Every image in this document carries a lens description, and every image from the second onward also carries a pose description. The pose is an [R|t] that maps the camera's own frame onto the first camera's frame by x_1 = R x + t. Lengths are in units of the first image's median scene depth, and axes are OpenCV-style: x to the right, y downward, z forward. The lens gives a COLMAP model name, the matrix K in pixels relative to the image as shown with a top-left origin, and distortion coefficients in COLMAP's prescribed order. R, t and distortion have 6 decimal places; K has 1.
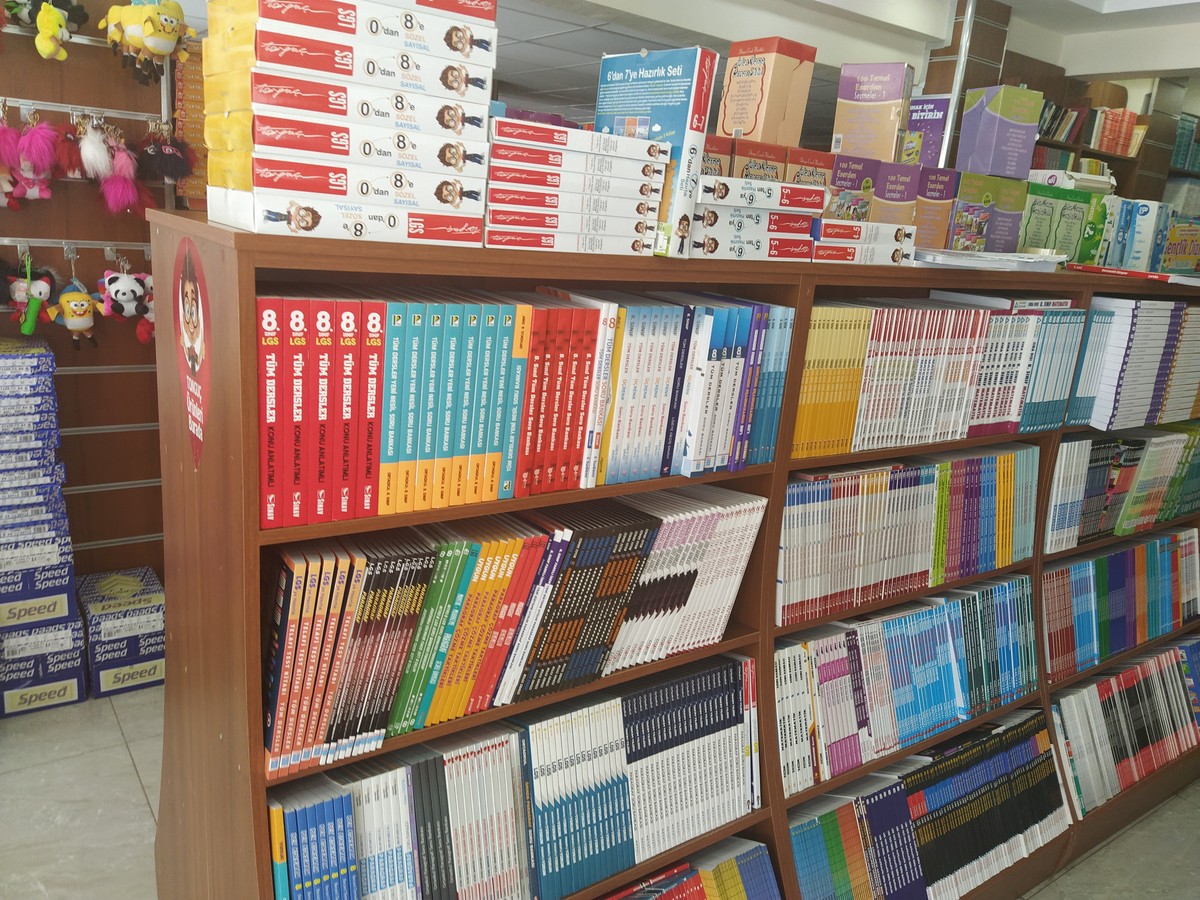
lens RADIAL K [[902.8, 0, 600.0], [0, 902.8, 450.0], [0, 0, 1]] dist [0.118980, -0.178458]
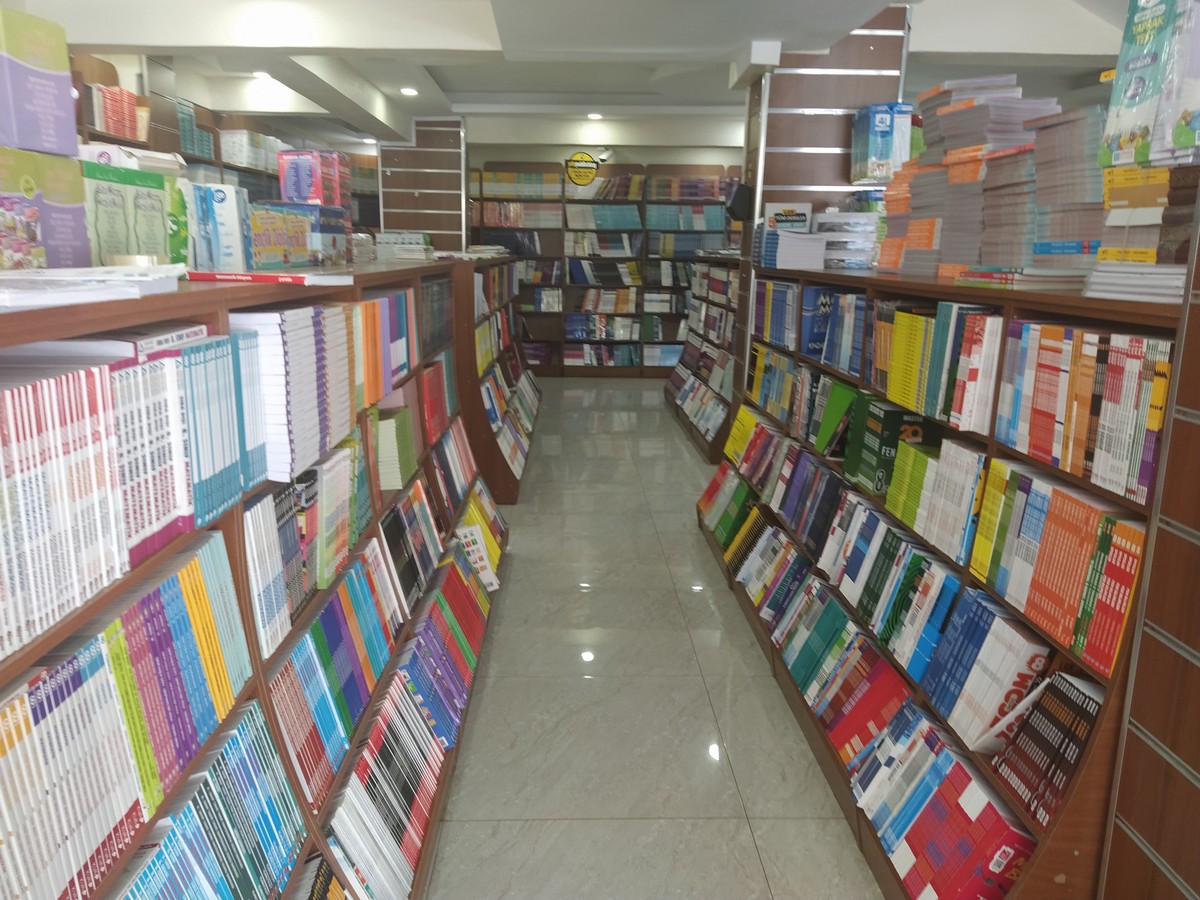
lens RADIAL K [[891.6, 0, 595.9], [0, 891.6, 444.7], [0, 0, 1]] dist [0.103528, -0.150689]
pose [[0.561758, -0.249364, 0.788826, 0.113255], [0.244200, 0.960987, 0.129882, -0.094558], [-0.790440, 0.119669, 0.600737, 0.367580]]
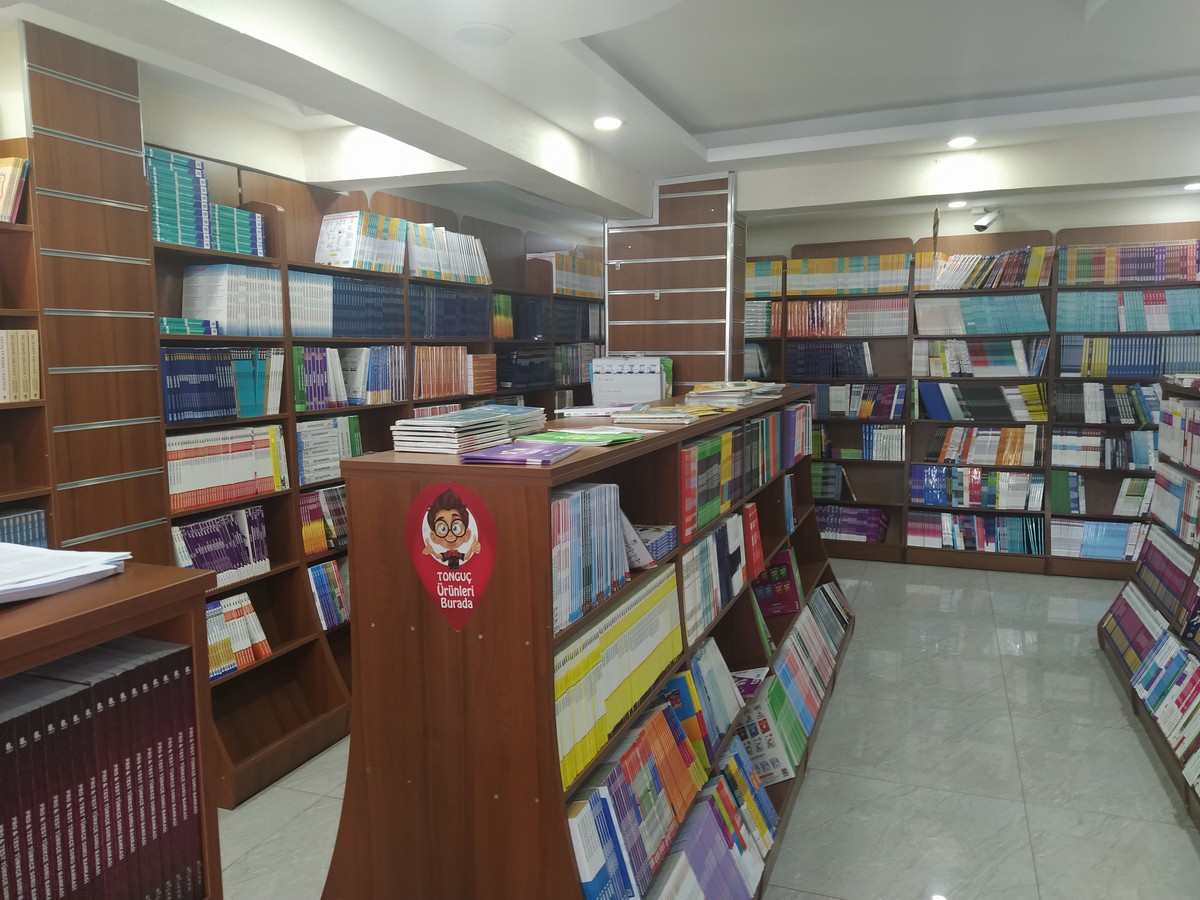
lens RADIAL K [[886.1, 0, 597.4], [0, 886.1, 442.5], [0, 0, 1]] dist [0.110545, -0.169551]
pose [[0.837547, -0.148762, 0.525723, 1.579108], [0.217819, 0.973360, -0.071585, -0.290381], [-0.501069, 0.174468, 0.847639, 1.279849]]
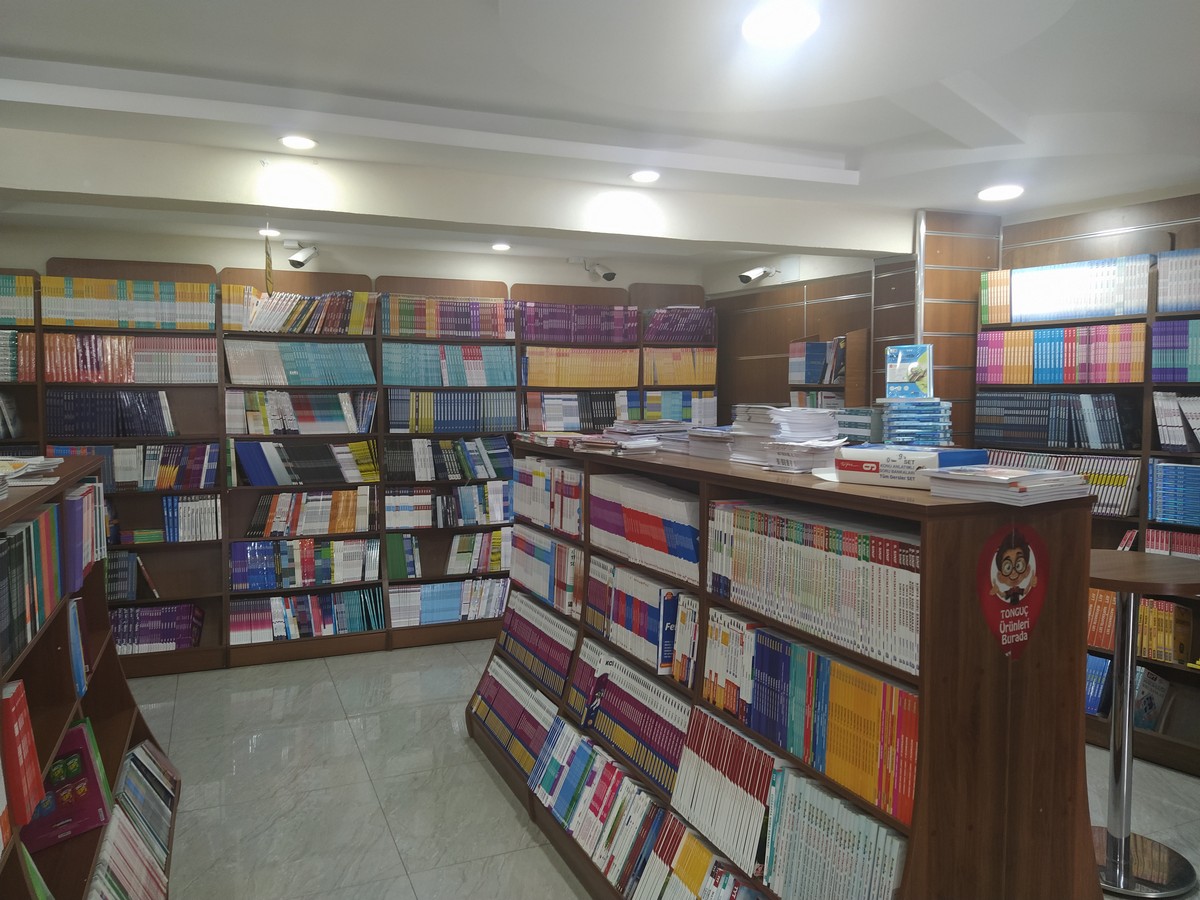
lens RADIAL K [[870.3, 0, 584.8], [0, 870.3, 444.7], [0, 0, 1]] dist [0.123330, -0.163793]
pose [[0.229057, -0.139133, 0.963418, 2.013595], [0.267327, 0.960669, 0.075178, -0.394297], [-0.935986, 0.240328, 0.257242, 1.776820]]
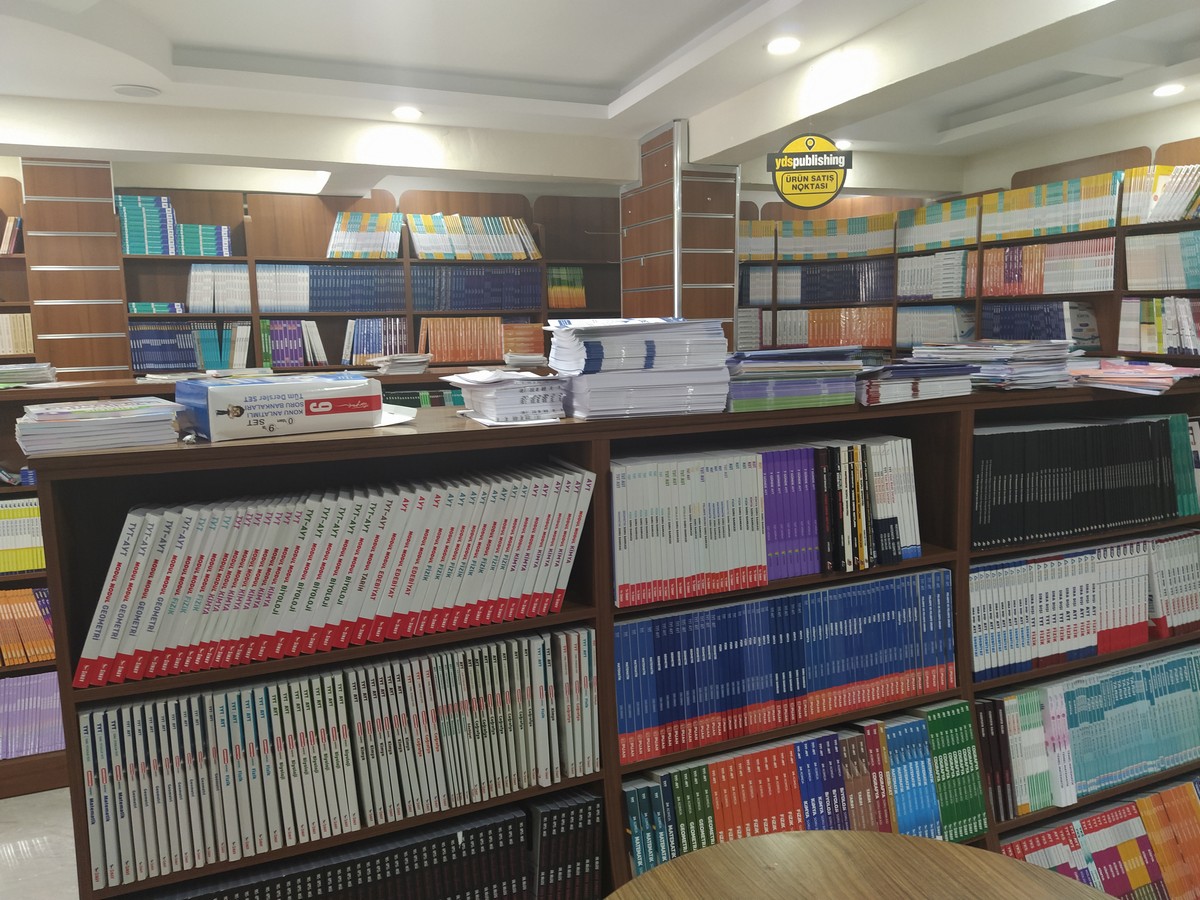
lens RADIAL K [[892.0, 0, 604.6], [0, 892.0, 442.7], [0, 0, 1]] dist [0.110620, -0.149811]
pose [[0.966100, -0.070161, -0.248451, 3.629529], [0.036414, 0.989775, -0.137911, -0.014787], [0.255587, 0.124189, 0.958776, 0.954558]]
